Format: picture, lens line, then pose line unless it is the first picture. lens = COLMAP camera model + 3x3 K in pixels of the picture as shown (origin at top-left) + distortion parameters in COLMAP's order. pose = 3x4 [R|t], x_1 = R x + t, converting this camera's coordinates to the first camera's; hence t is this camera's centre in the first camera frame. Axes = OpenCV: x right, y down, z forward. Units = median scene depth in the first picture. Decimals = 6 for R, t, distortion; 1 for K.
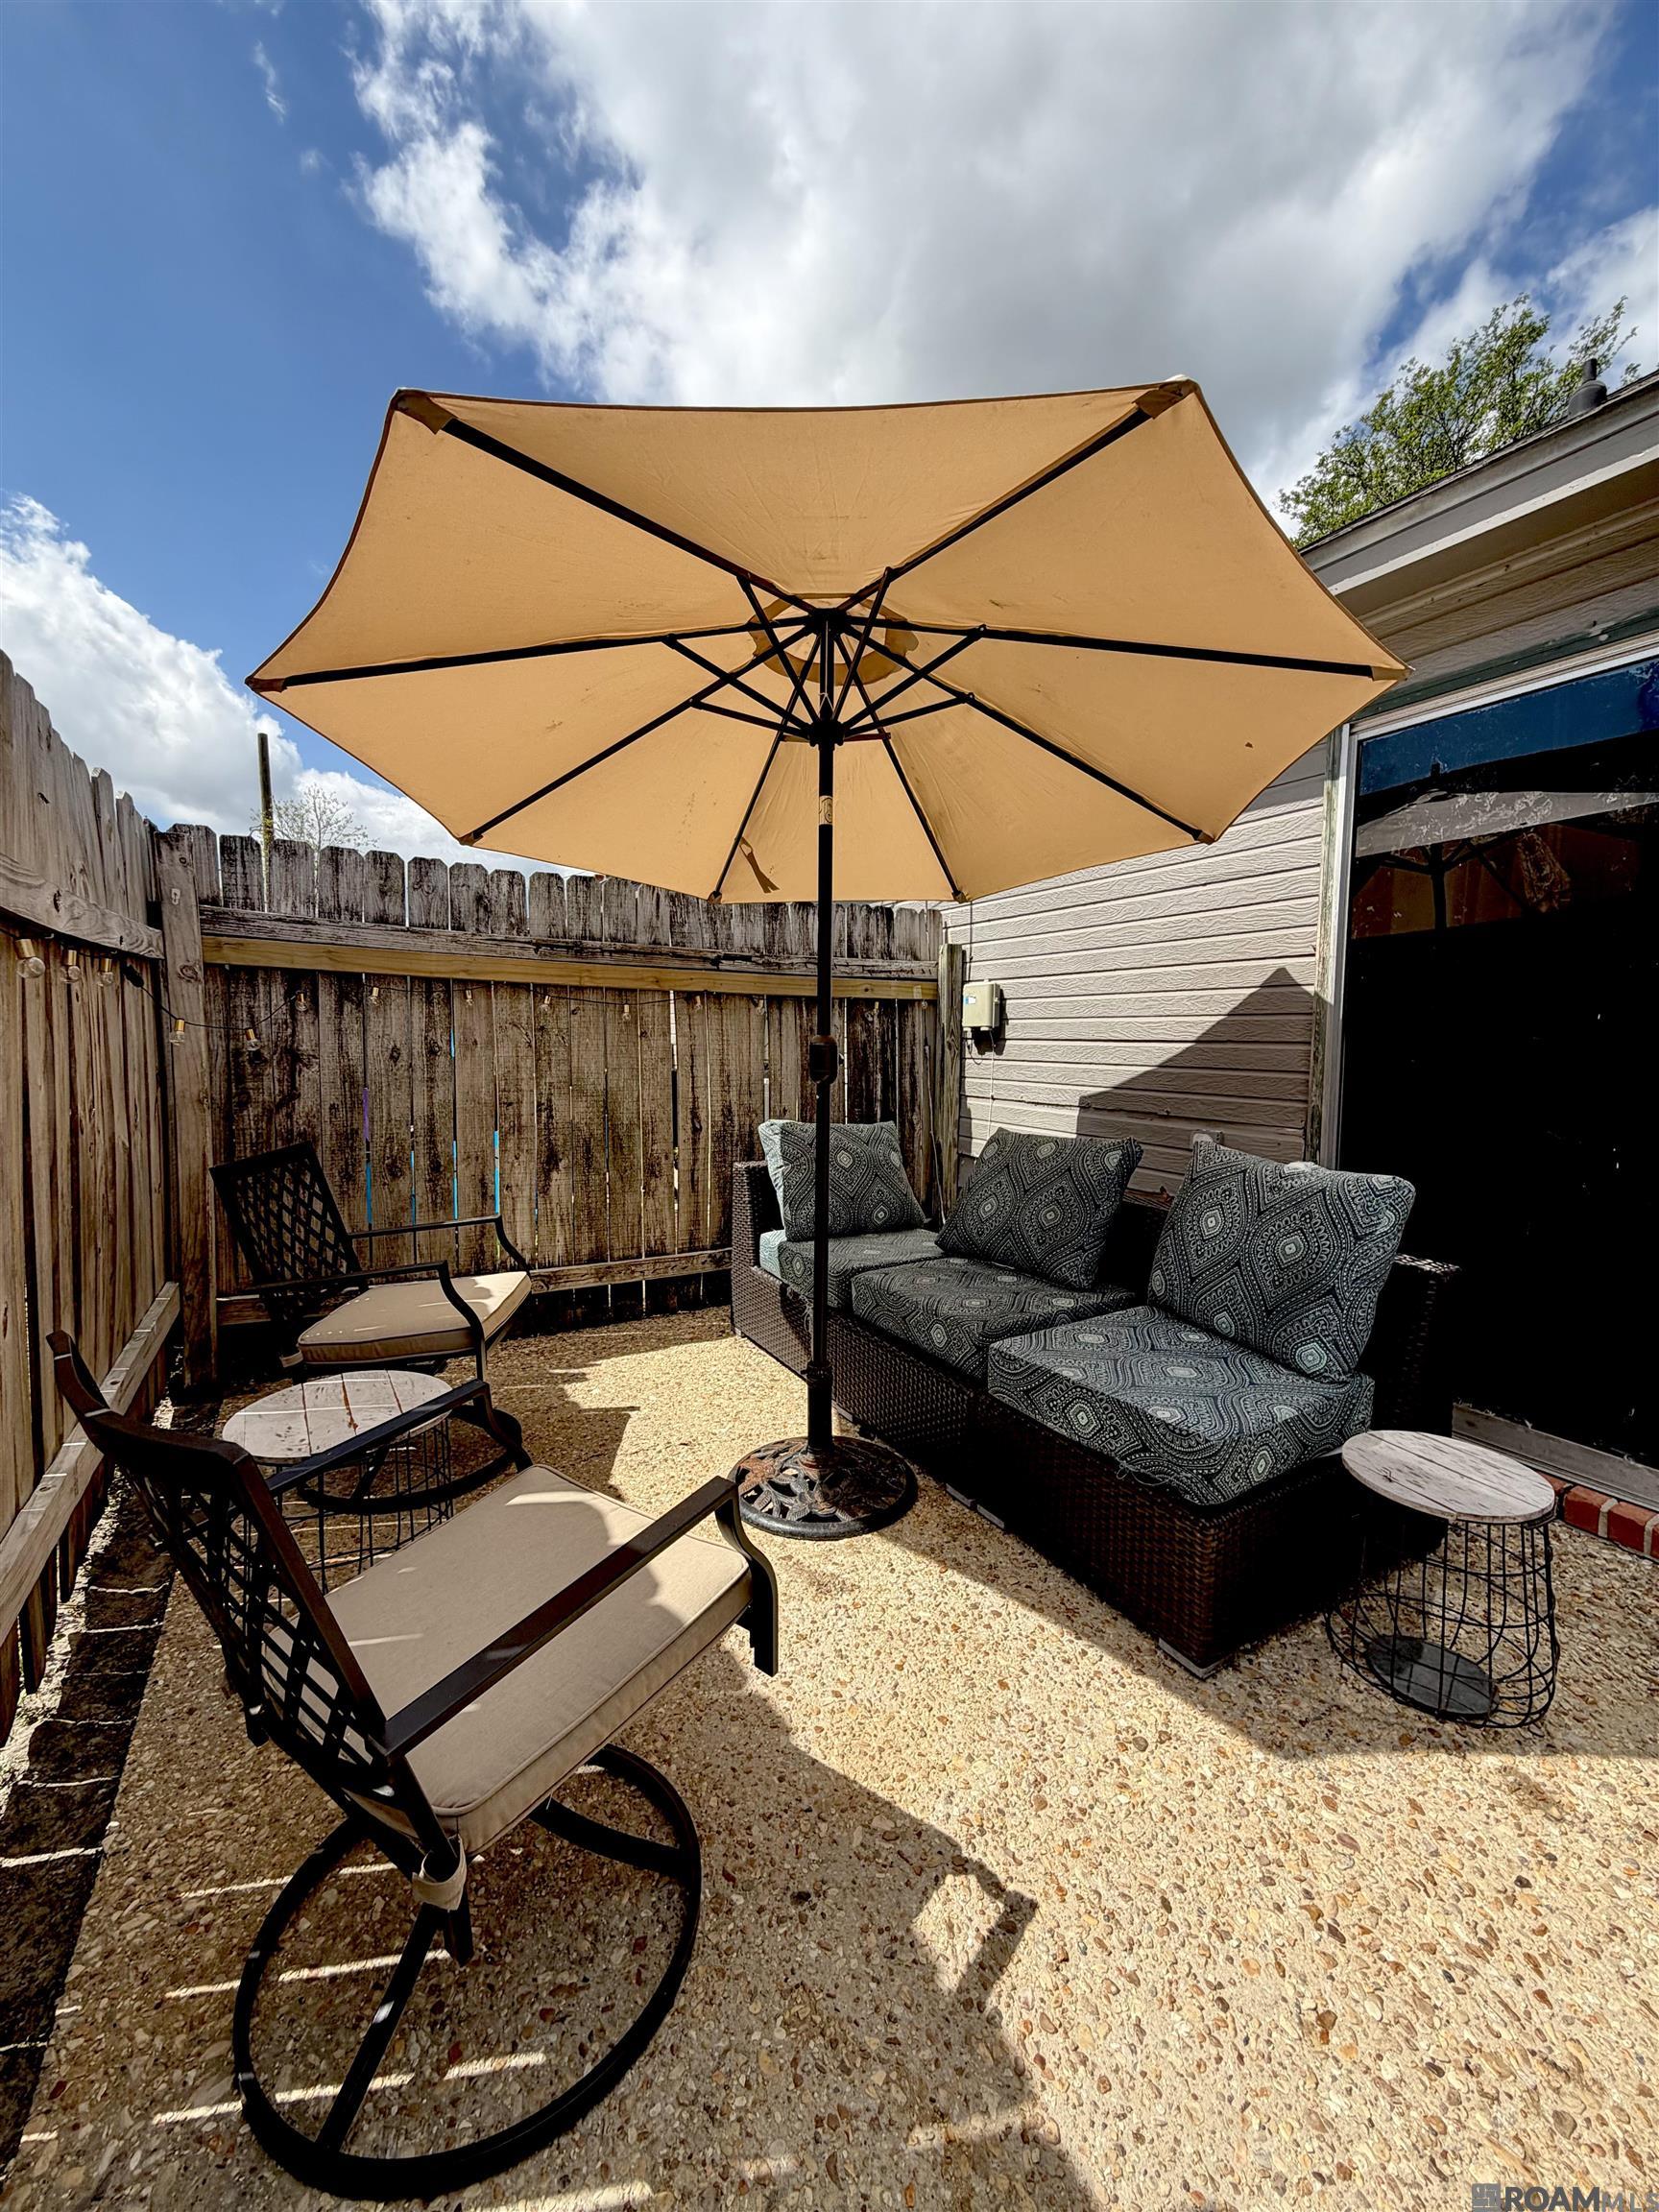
lens RADIAL K [[884.6, 0, 832.5], [0, 884.6, 1097.4], [0, 0, 1]] dist [0.000058, 0.000114]
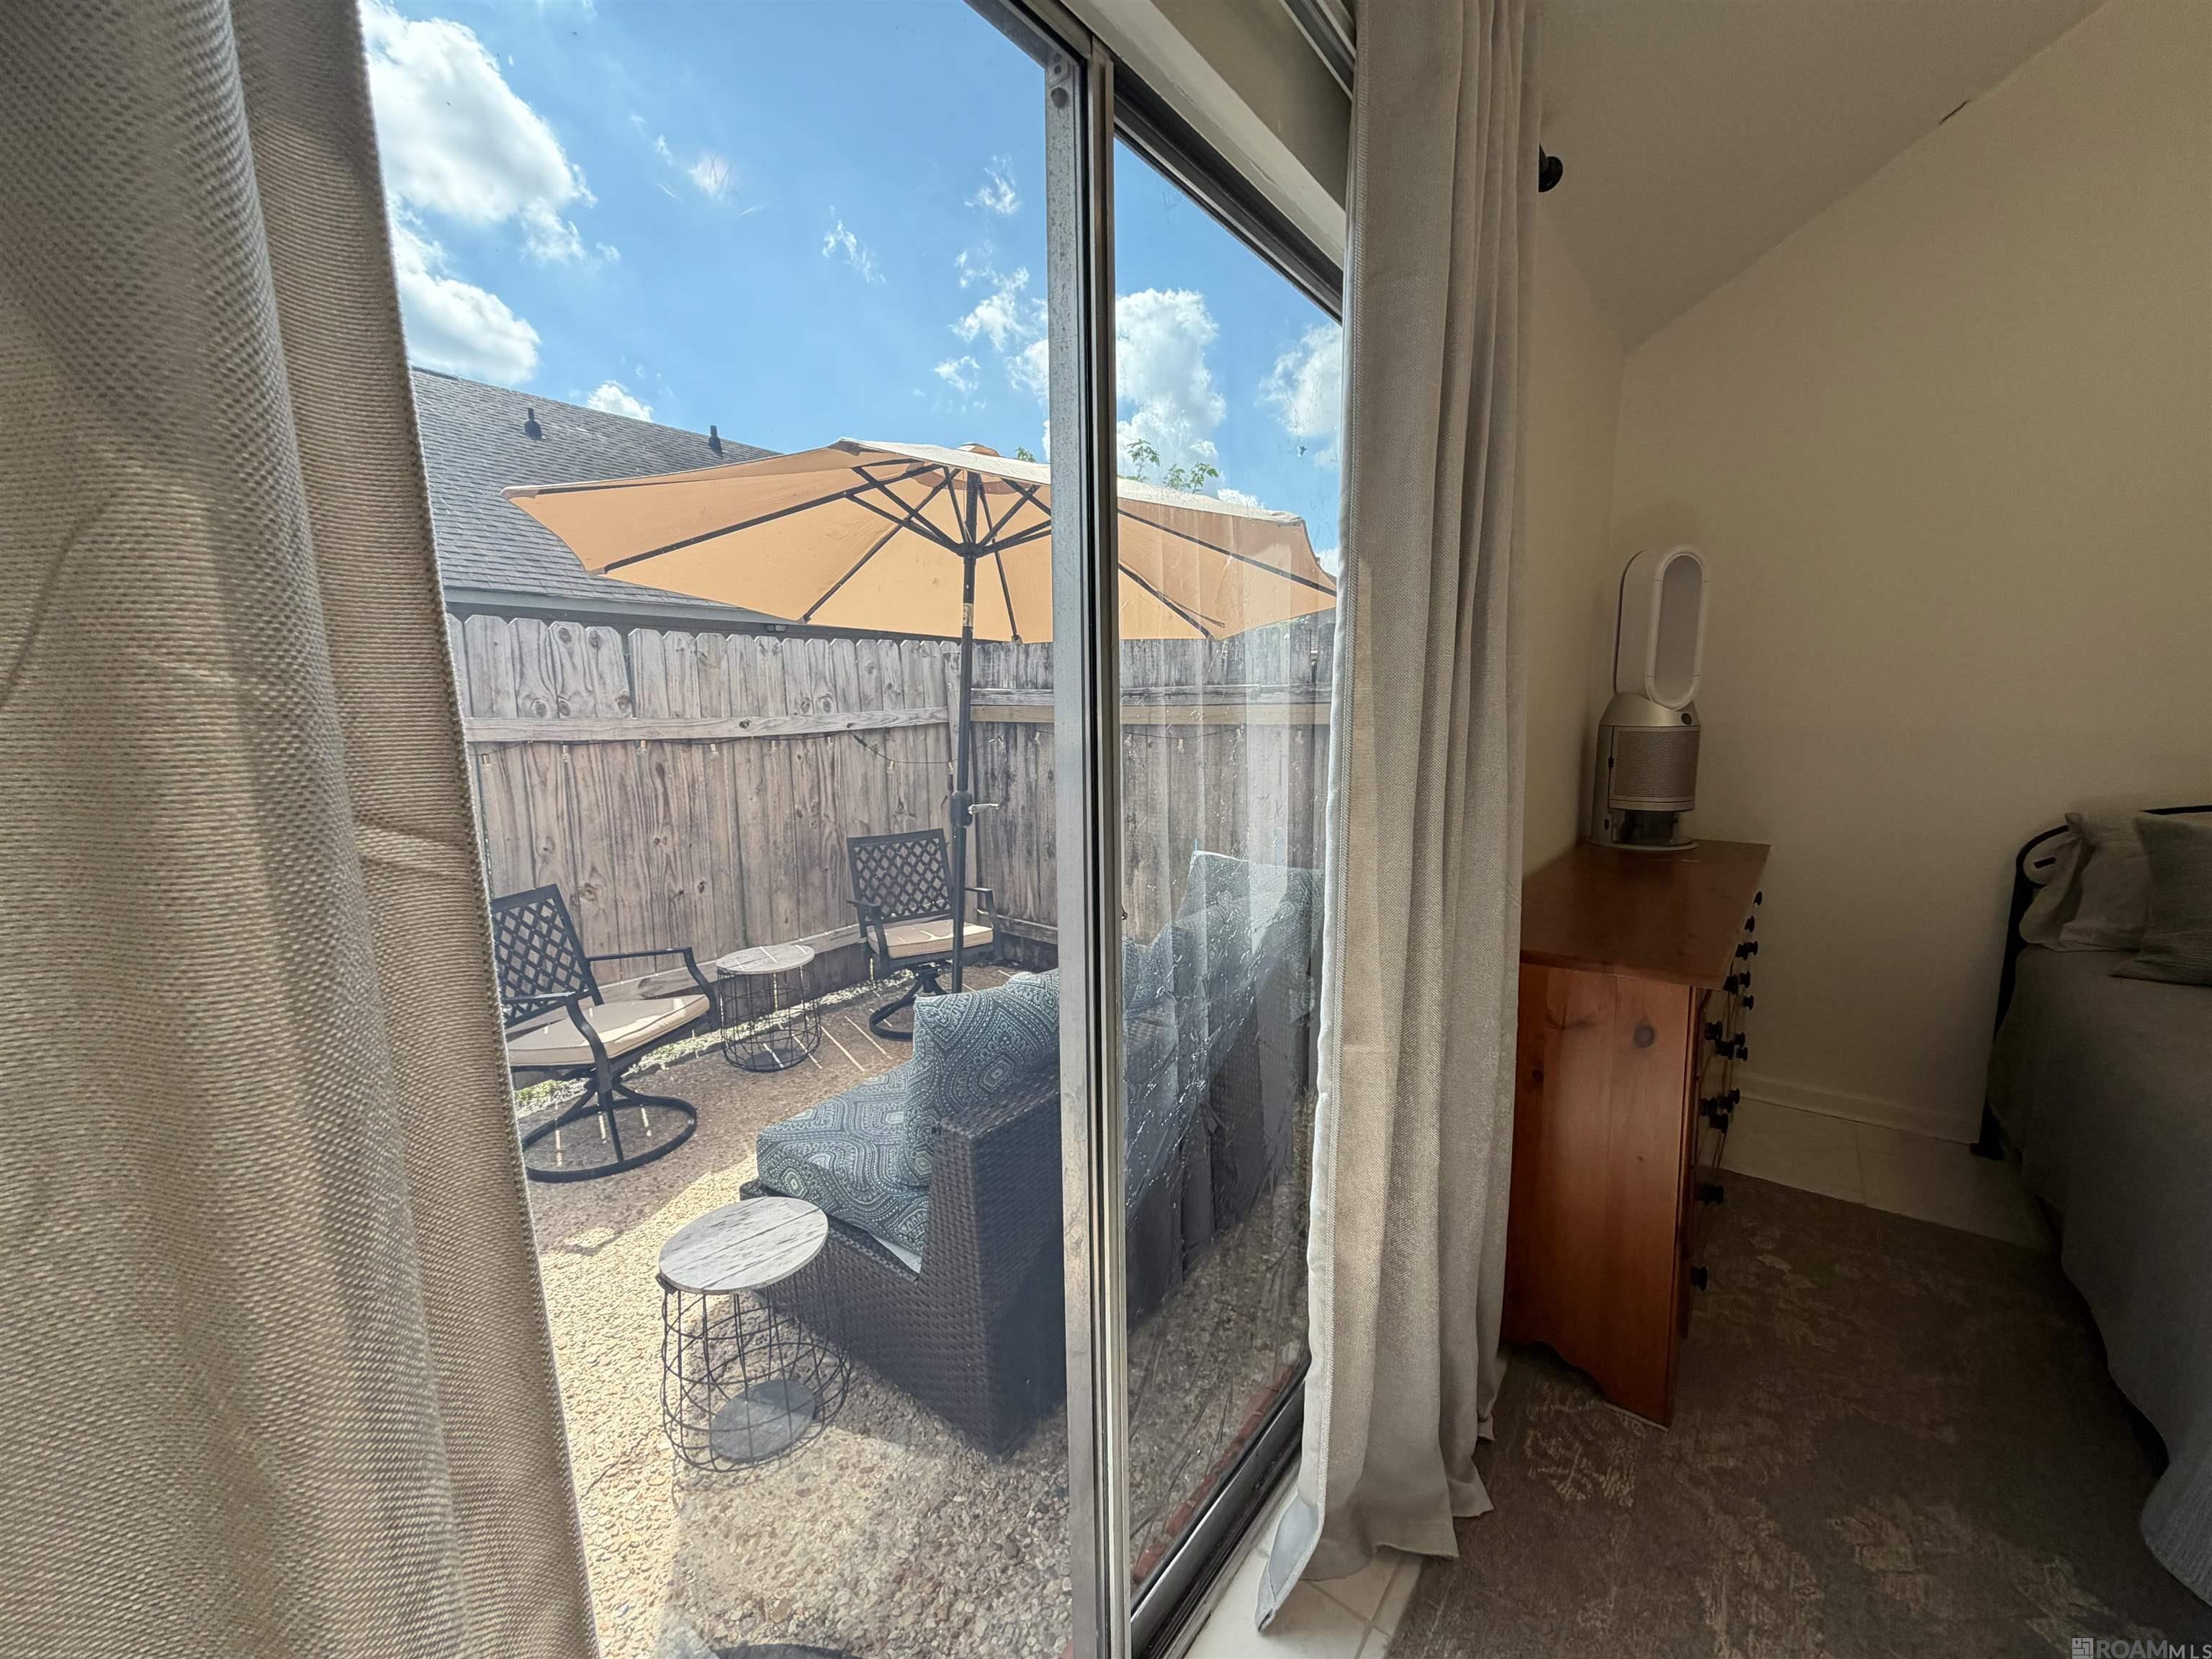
lens RADIAL K [[884.6, 0, 1099.1], [0, 884.6, 828.7], [0, 0, 1]] dist [0.000058, 0.000114]
pose [[0.388195, 0.104771, -0.915602, 0.961414], [-0.030680, 0.994435, 0.100785, -0.117779], [0.921067, -0.011034, 0.389249, 0.511503]]
